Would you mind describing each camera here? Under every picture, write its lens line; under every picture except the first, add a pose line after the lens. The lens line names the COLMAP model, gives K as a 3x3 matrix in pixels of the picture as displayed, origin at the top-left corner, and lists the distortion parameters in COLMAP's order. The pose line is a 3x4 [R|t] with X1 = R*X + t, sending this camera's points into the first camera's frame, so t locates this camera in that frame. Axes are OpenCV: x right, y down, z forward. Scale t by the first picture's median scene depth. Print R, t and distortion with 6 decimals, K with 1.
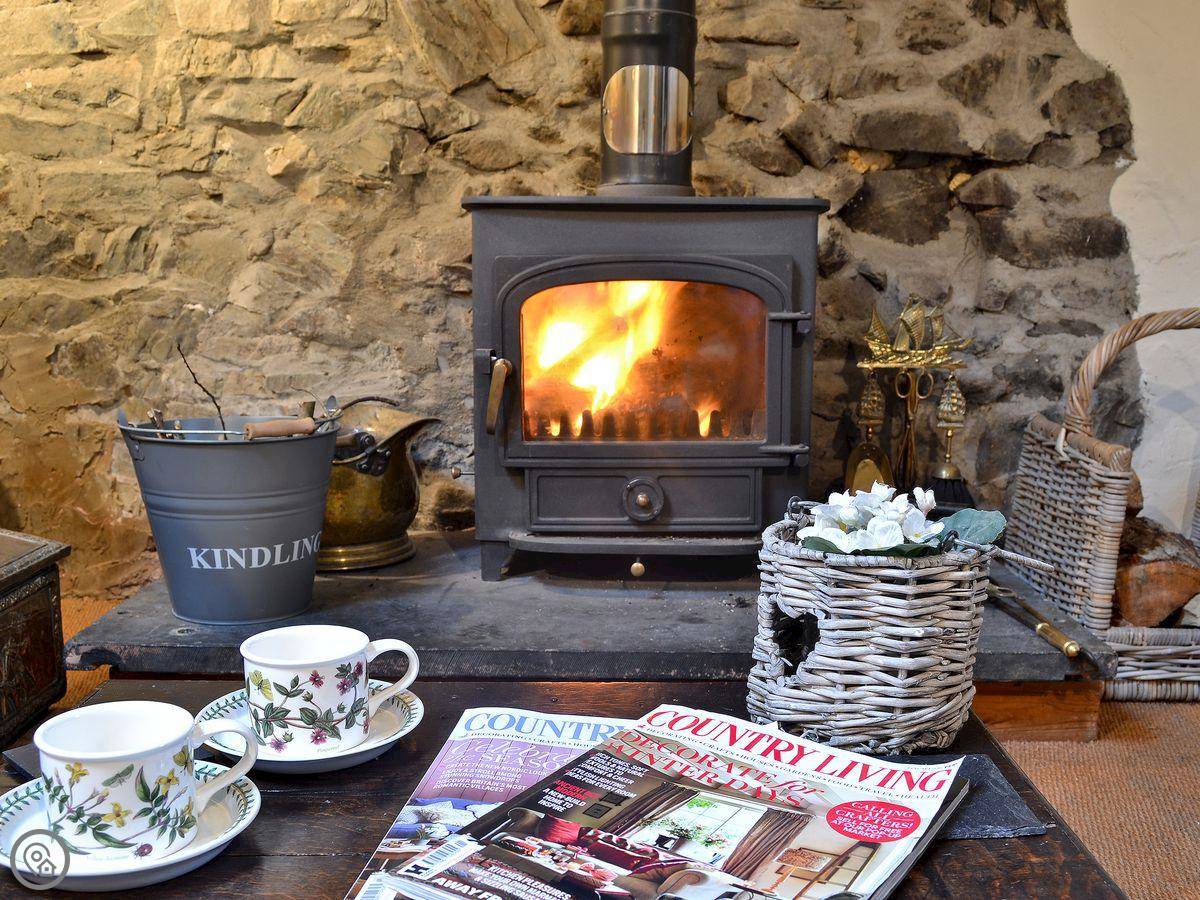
lens RADIAL K [[1233.3, 0, 603.2], [0, 1233.3, 553.6], [0, 0, 1]] dist [-0.057113, -0.008140]
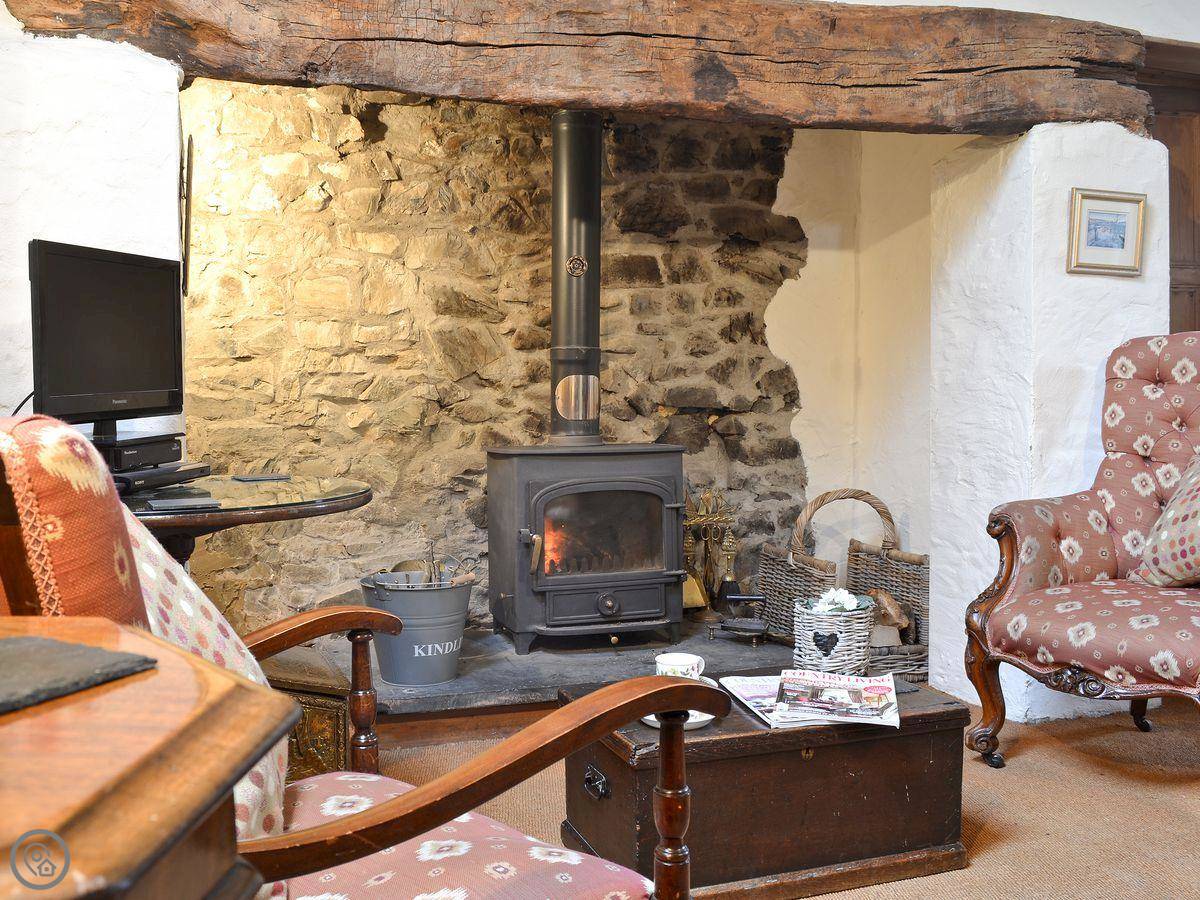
lens RADIAL K [[1178.8, 0, 616.0], [0, 1178.8, 484.2], [0, 0, 1]] dist [-0.090632, 0.014948]
pose [[0.938409, -0.035457, 0.343702, -0.488377], [0.083387, 0.988559, -0.125689, 0.003164], [-0.335314, 0.146609, 0.930629, -0.626955]]
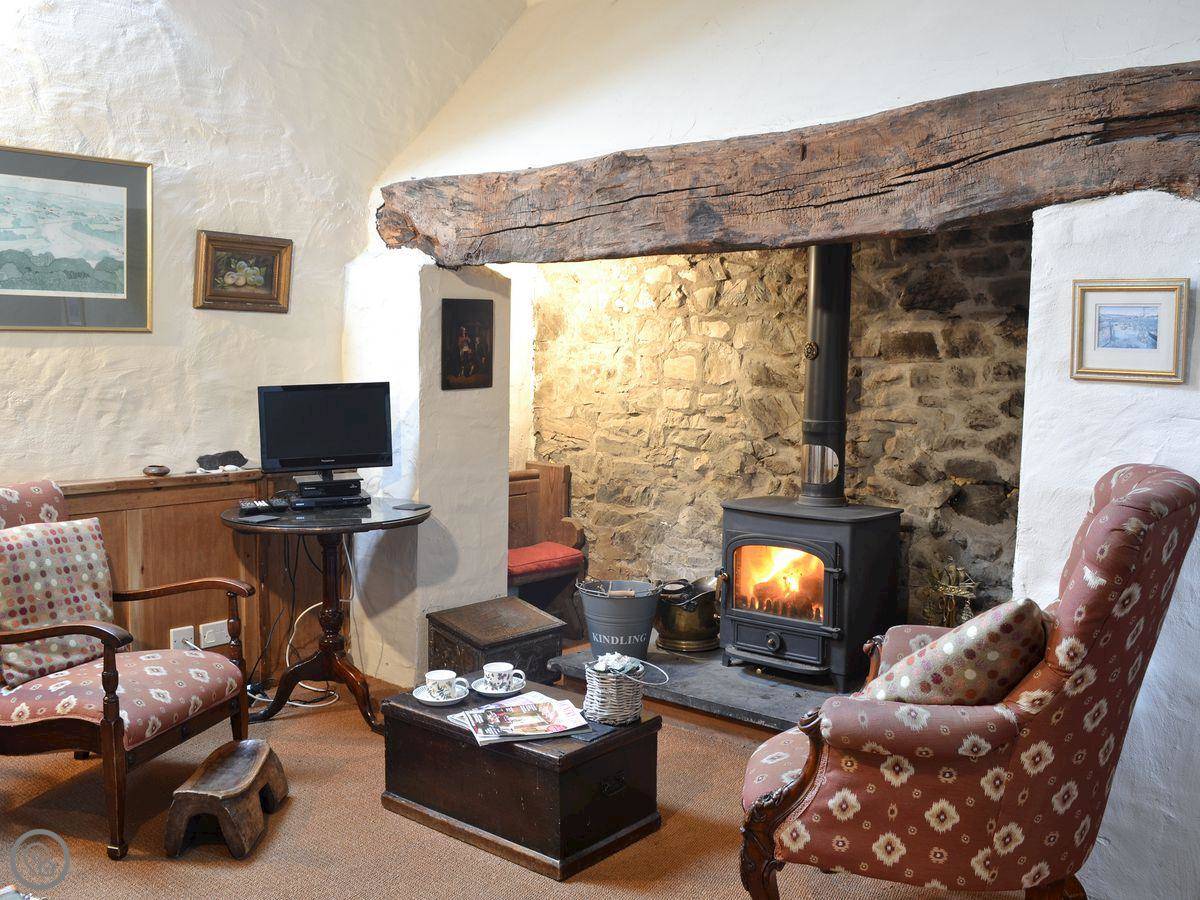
lens RADIAL K [[1178.8, 0, 616.0], [0, 1178.8, 484.2], [0, 0, 1]] dist [-0.090632, 0.014948]
pose [[0.762887, 0.078043, -0.641804, 1.005611], [-0.141692, 0.988737, -0.048193, -0.158641], [0.630814, 0.127704, 0.765353, -0.741048]]
